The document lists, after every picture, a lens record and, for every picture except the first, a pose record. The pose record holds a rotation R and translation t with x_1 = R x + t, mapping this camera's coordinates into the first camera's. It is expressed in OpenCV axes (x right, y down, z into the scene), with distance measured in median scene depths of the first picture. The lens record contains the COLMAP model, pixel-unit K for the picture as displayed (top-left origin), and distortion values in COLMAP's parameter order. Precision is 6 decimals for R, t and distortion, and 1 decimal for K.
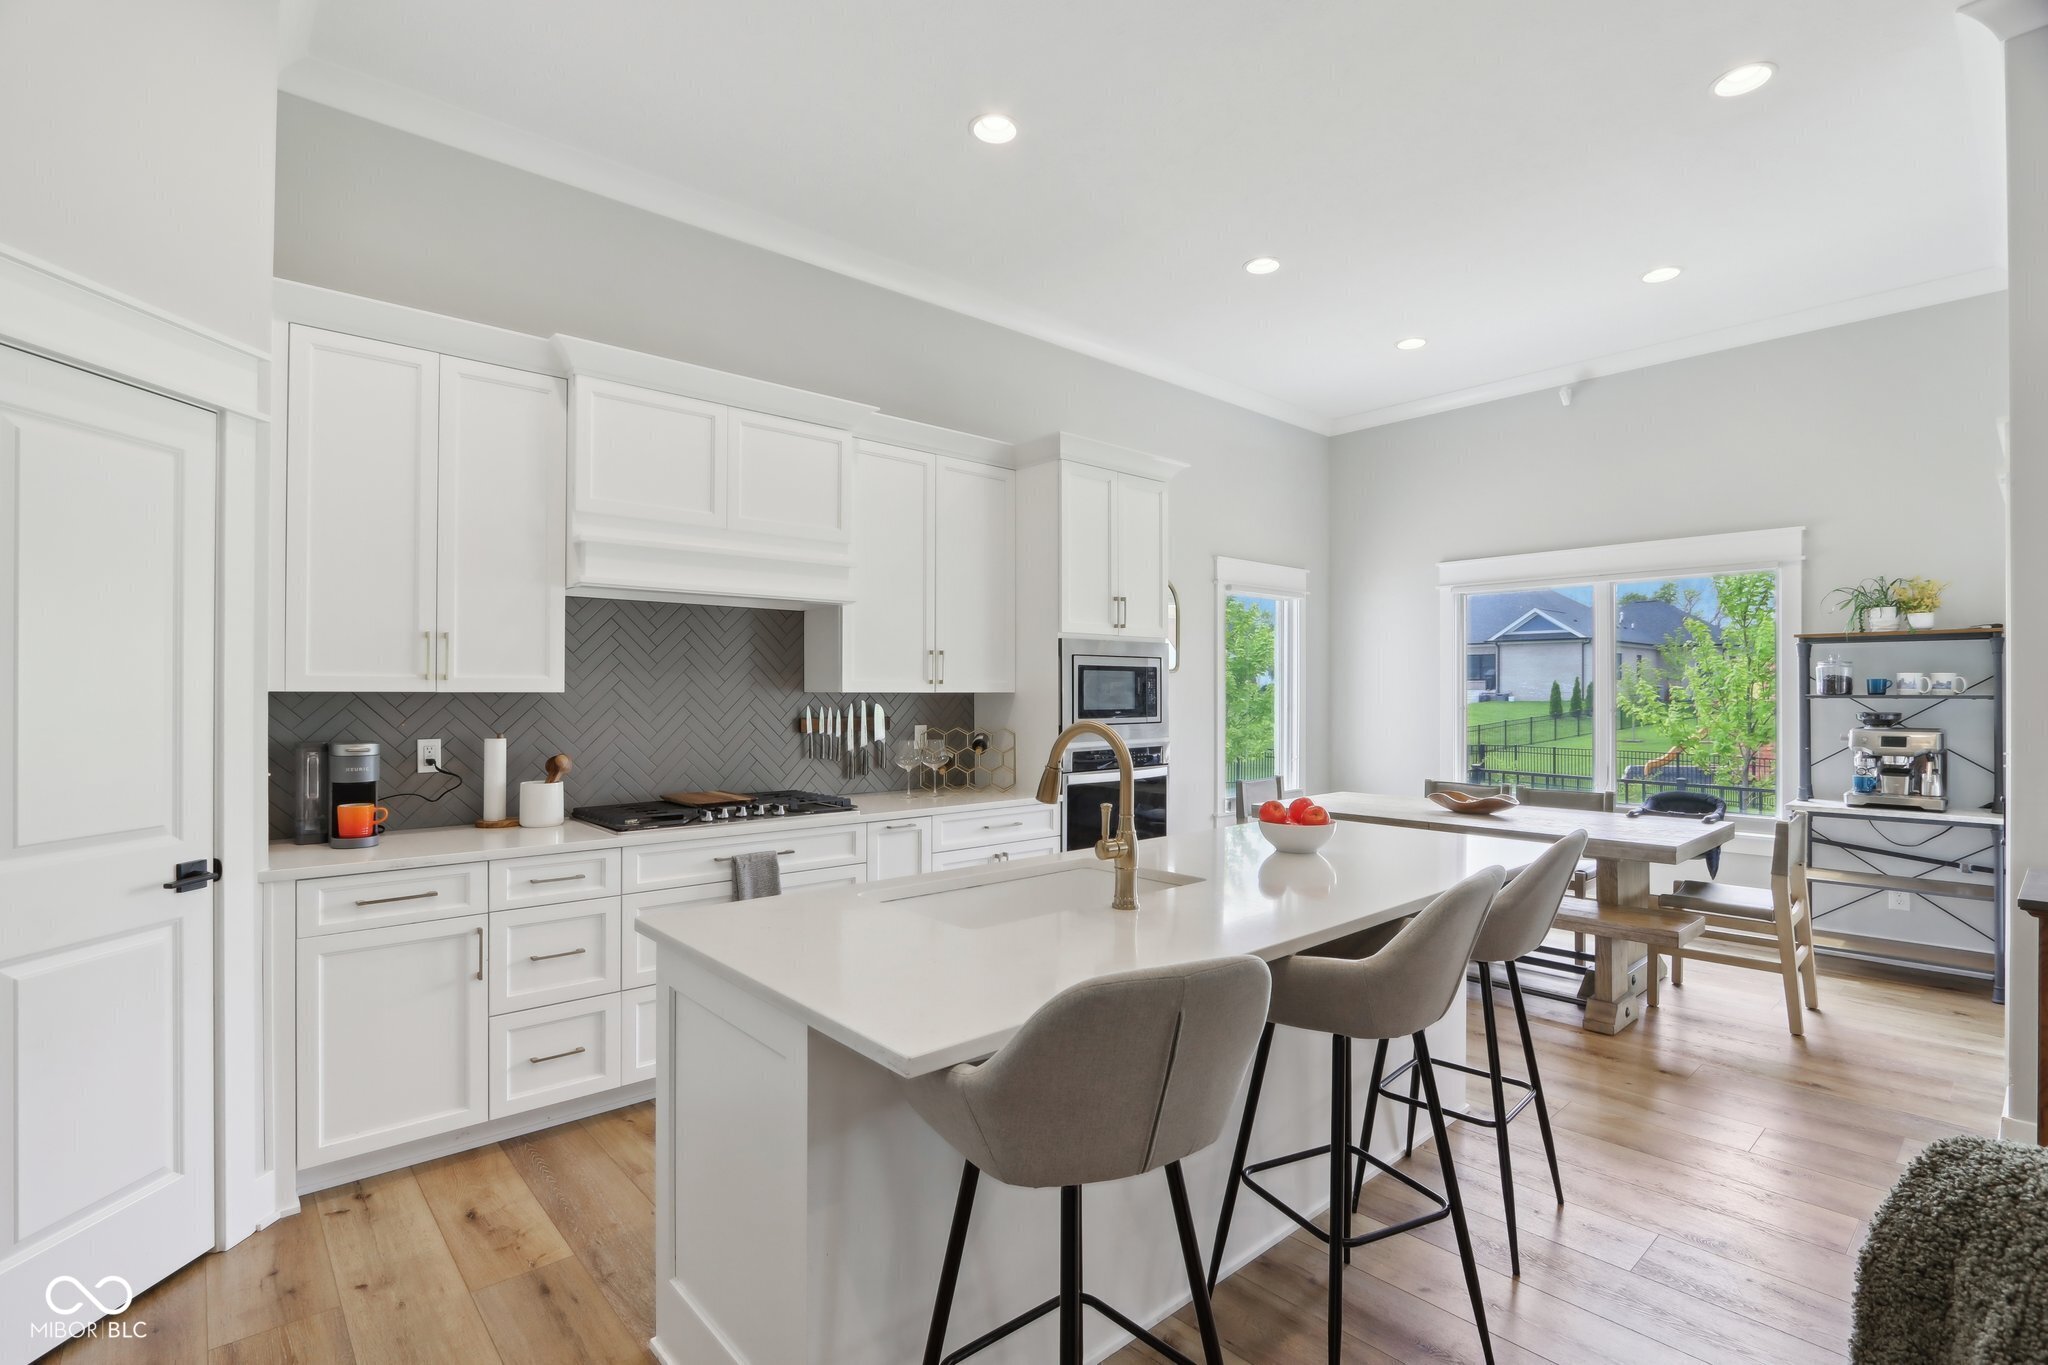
lens RADIAL K [[978.5, 0, 1045.7], [0, 978.5, 682.5], [0, 0, 1]] dist [-0.004221, -0.000027]
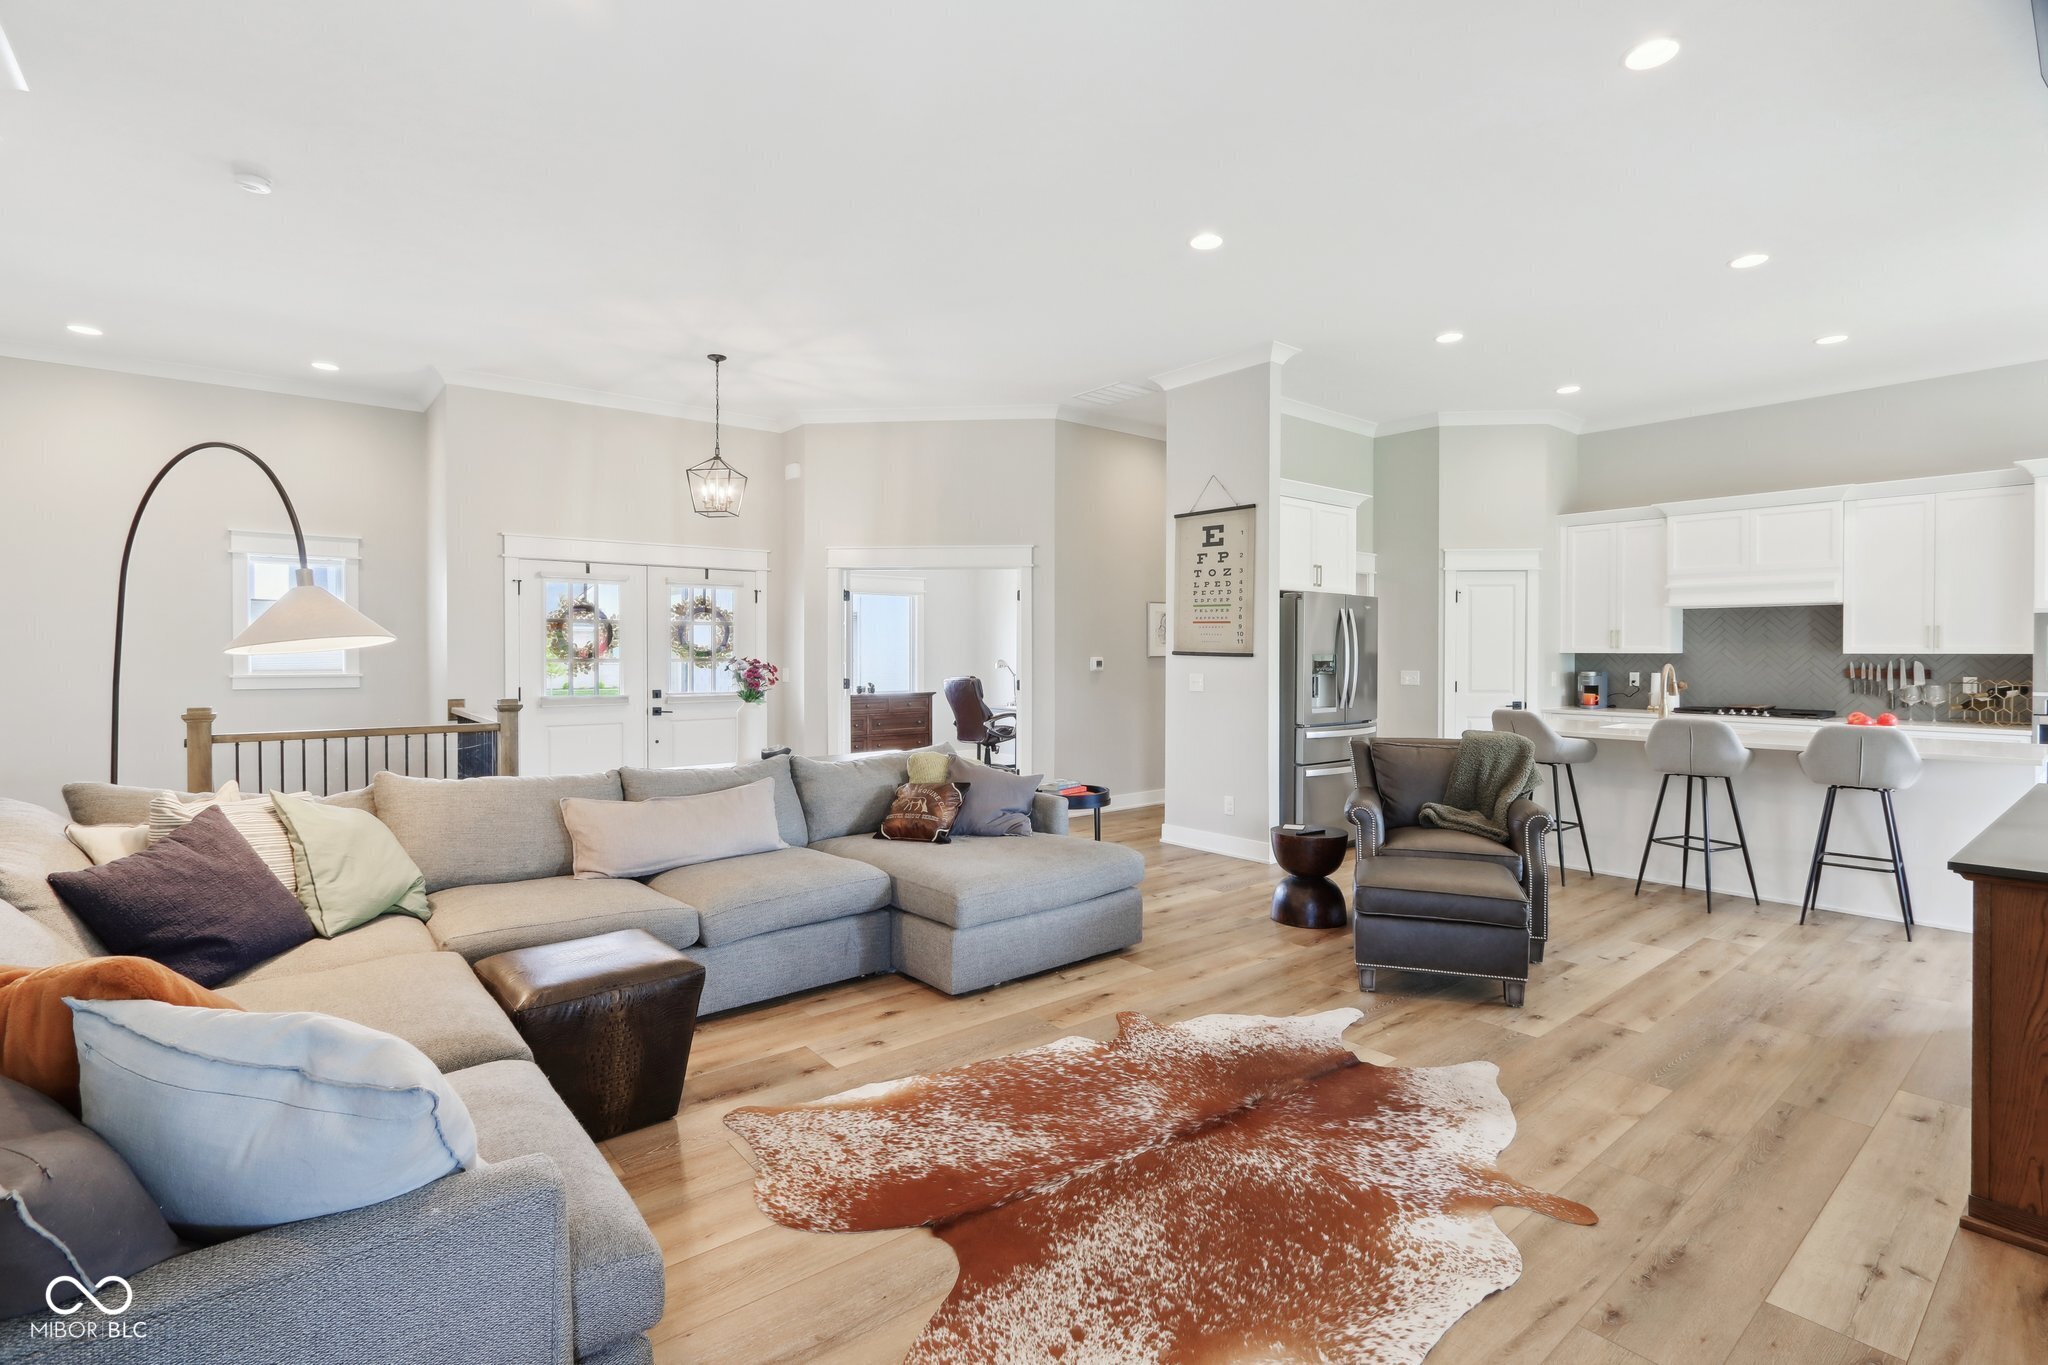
lens RADIAL K [[951.4, 0, 1034.9], [0, 951.4, 666.9], [0, 0, 1]] dist [-0.015703, 0.000003]
pose [[-0.049910, 0.014570, -0.998647, 1.354320], [0.010318, 0.999848, 0.014072, -0.004015], [0.998700, -0.009602, -0.050053, -0.291783]]
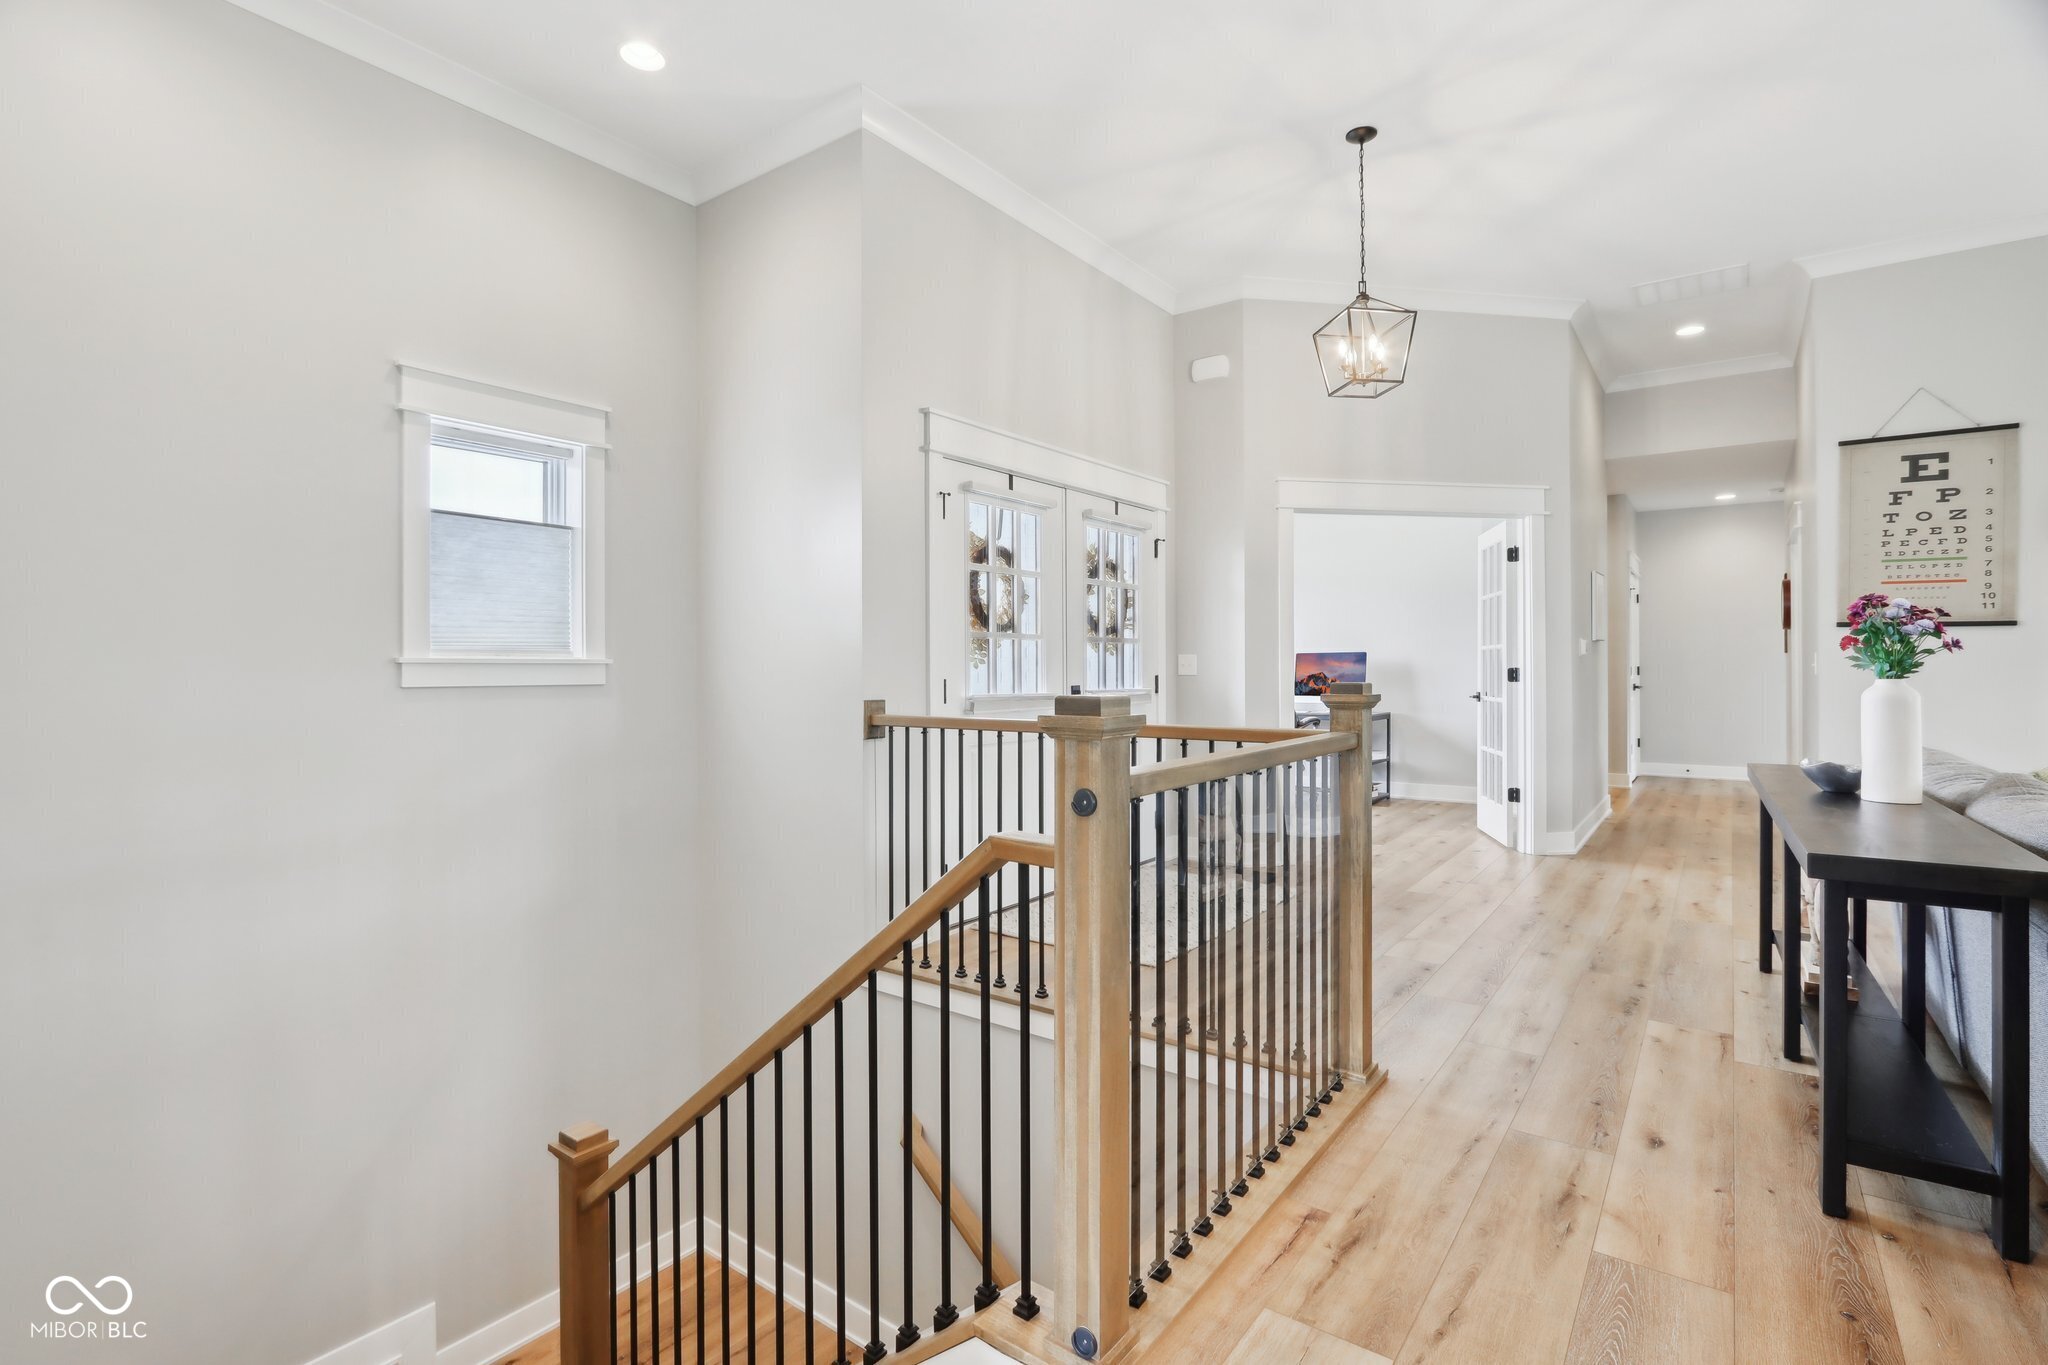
lens RADIAL K [[951.4, 0, 1034.9], [0, 951.4, 666.9], [0, 0, 1]] dist [-0.015703, 0.000003]
pose [[0.198581, -0.002869, -0.980080, 0.732857], [0.016104, 0.999870, 0.000336, 0.032603], [0.979952, -0.015849, 0.198602, -1.329476]]
